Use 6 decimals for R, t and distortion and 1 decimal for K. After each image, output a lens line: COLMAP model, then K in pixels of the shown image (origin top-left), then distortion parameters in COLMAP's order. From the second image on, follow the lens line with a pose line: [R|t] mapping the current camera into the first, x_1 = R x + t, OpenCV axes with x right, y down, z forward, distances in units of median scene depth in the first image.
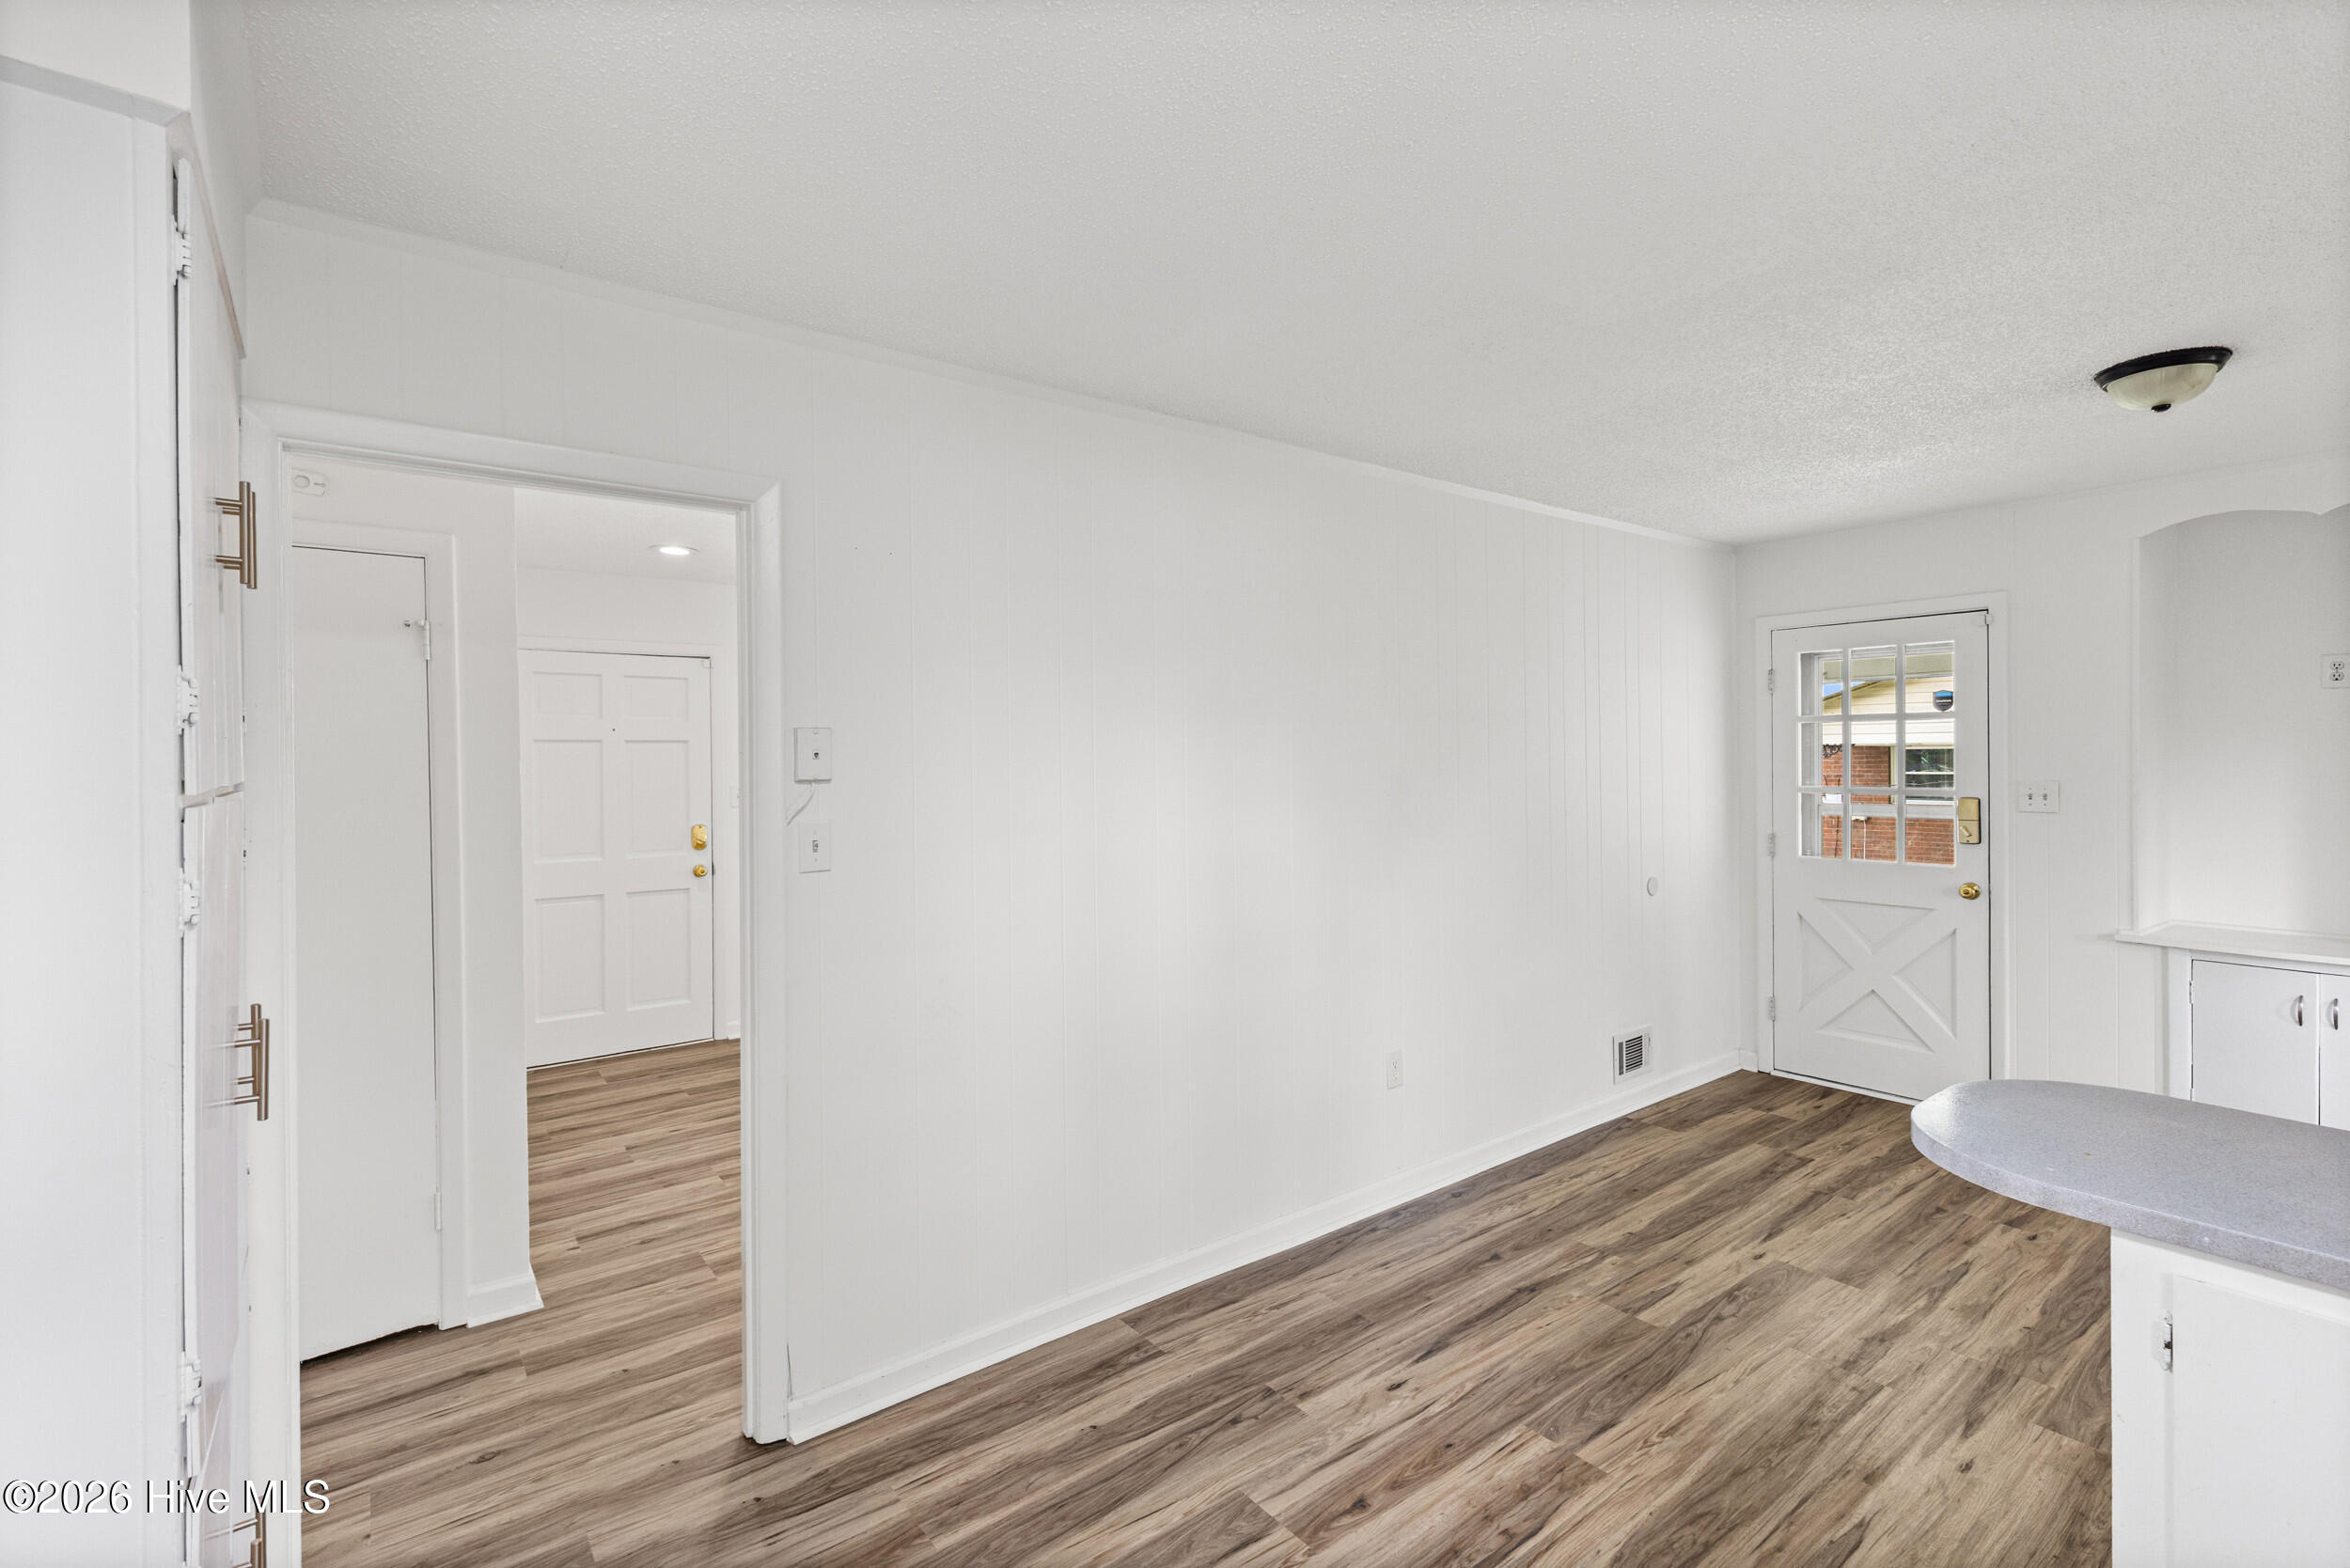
lens RADIAL K [[1077.2, 0, 1166.5], [0, 1077.2, 721.5], [0, 0, 1]] dist [0.004171, 0.002846]
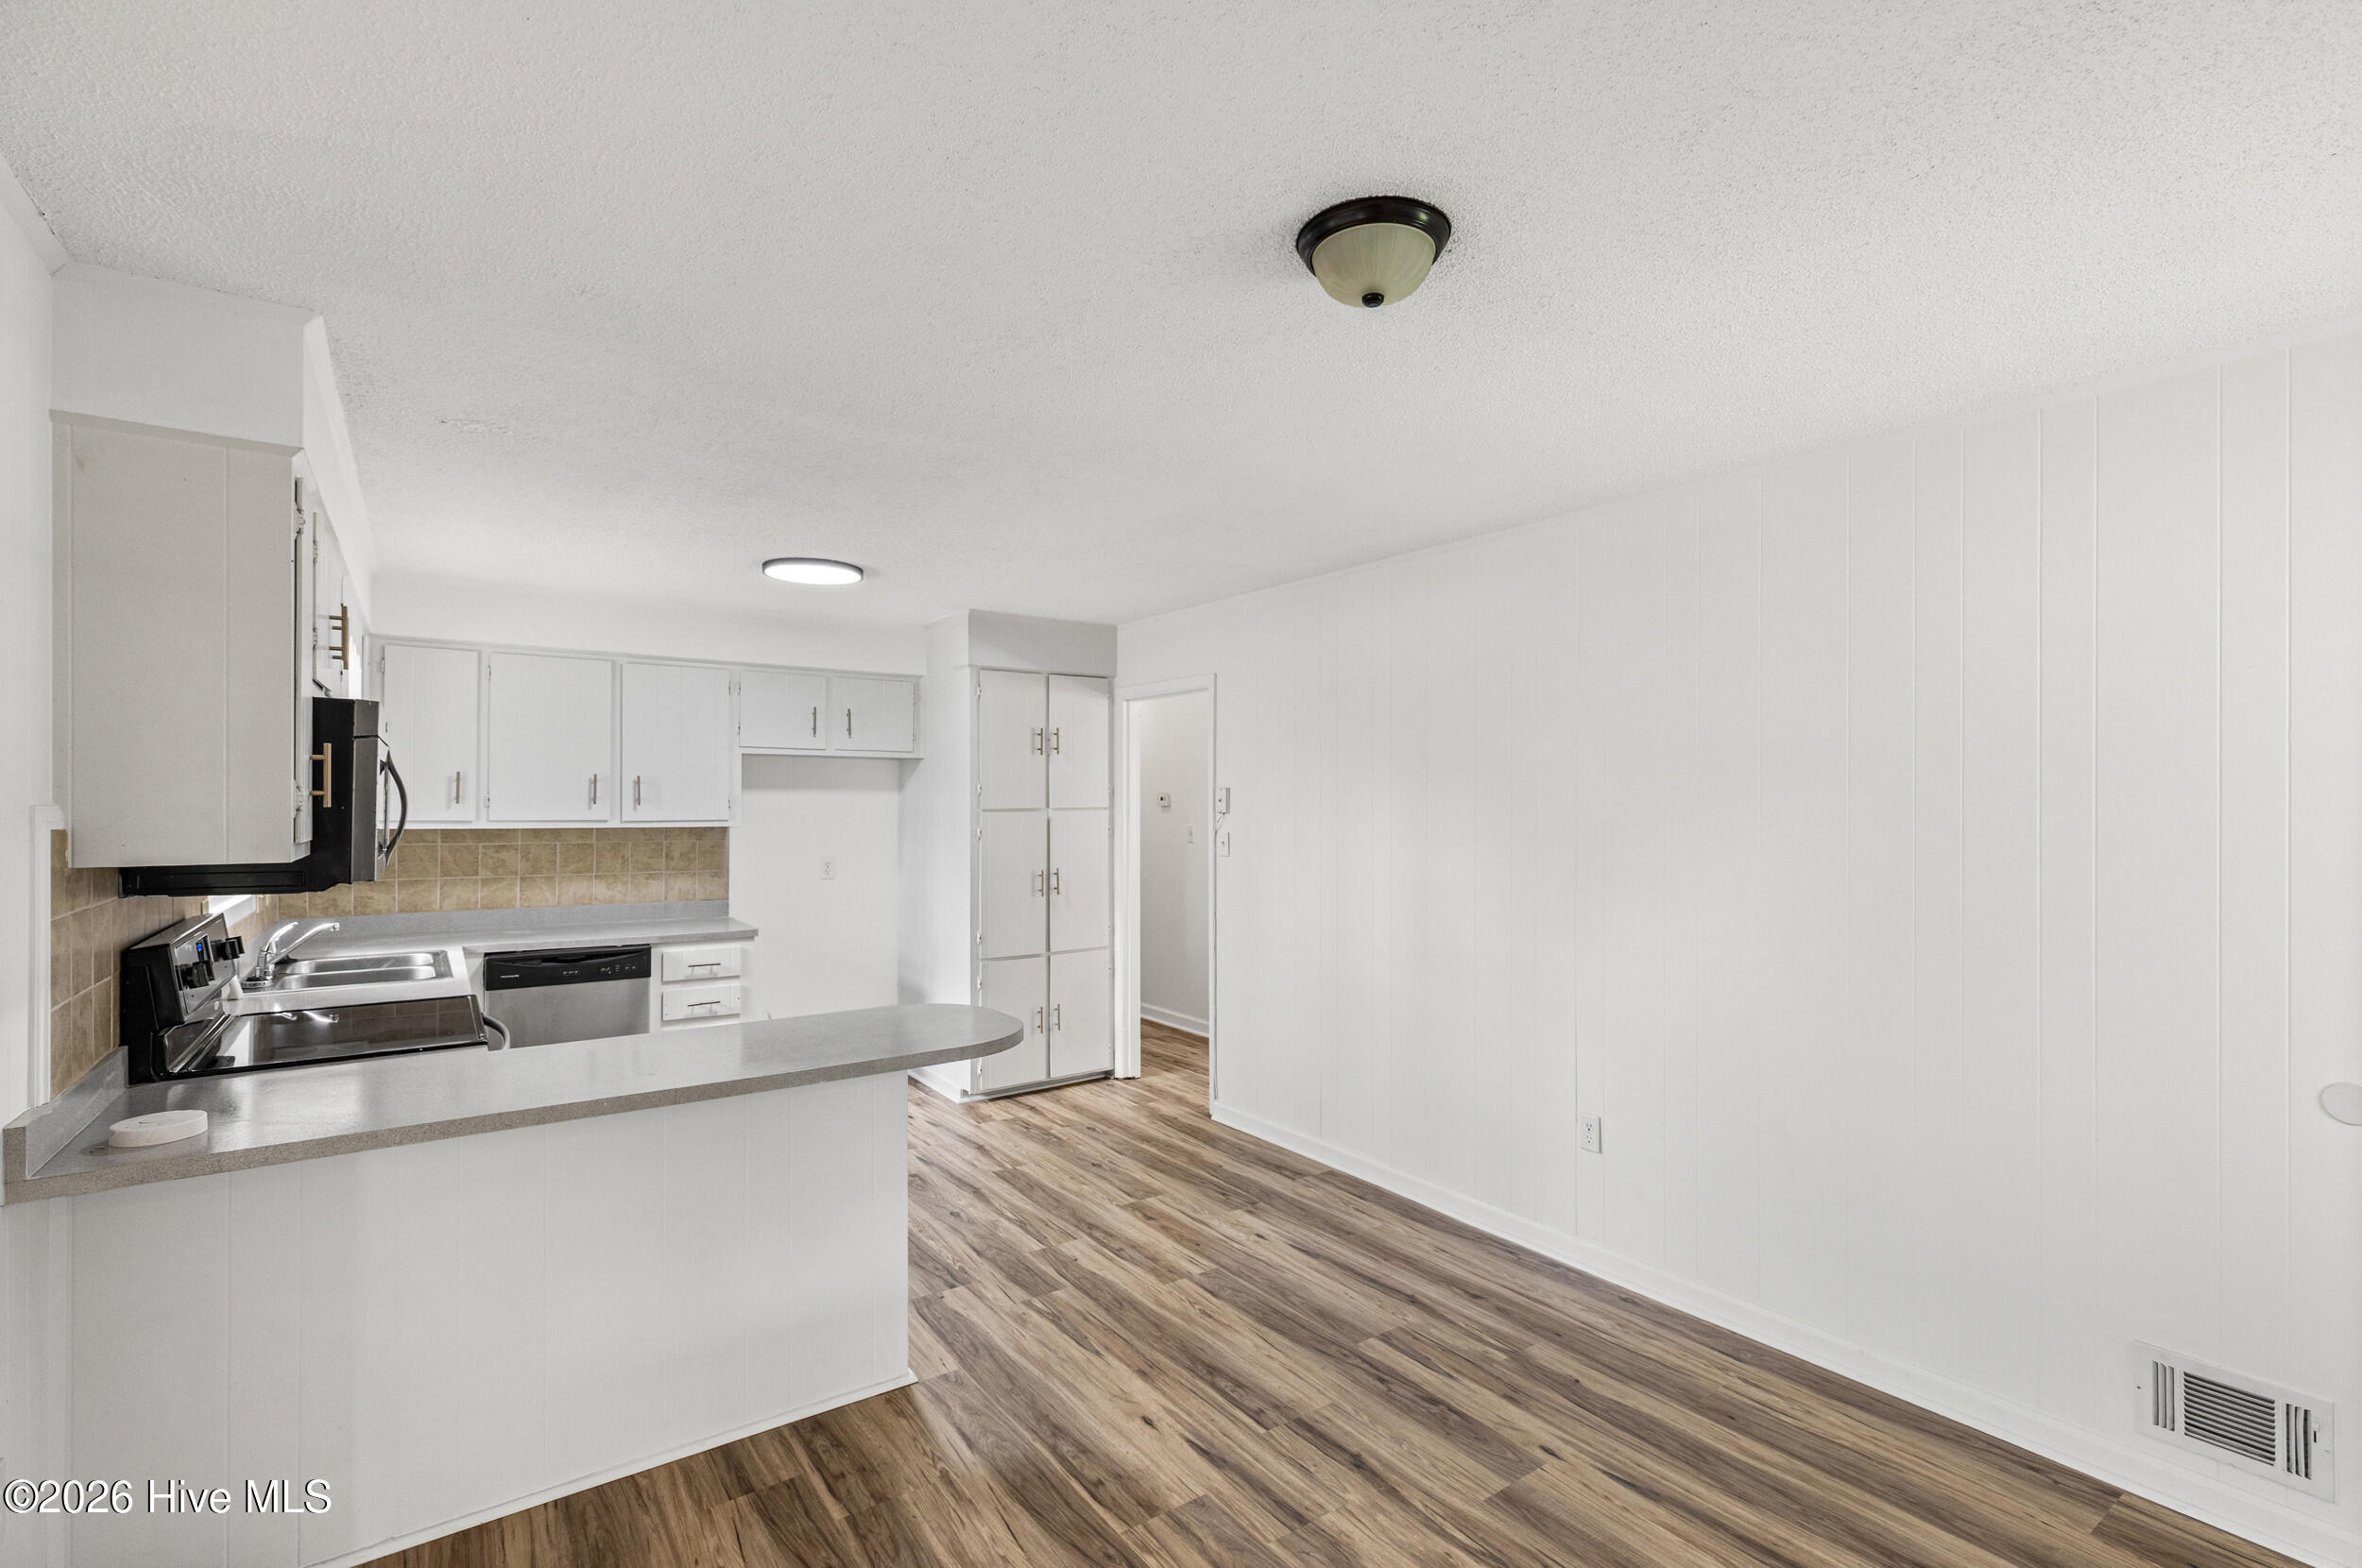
lens RADIAL K [[1082.5, 0, 1182.5], [0, 1082.5, 788.5], [0, 0, 1]] dist [0.004171, 0.002846]
pose [[-0.049435, -0.004654, -0.998766, 1.564422], [0.029655, 0.999541, -0.006126, 0.021000], [0.998337, -0.029922, -0.049274, 0.923680]]
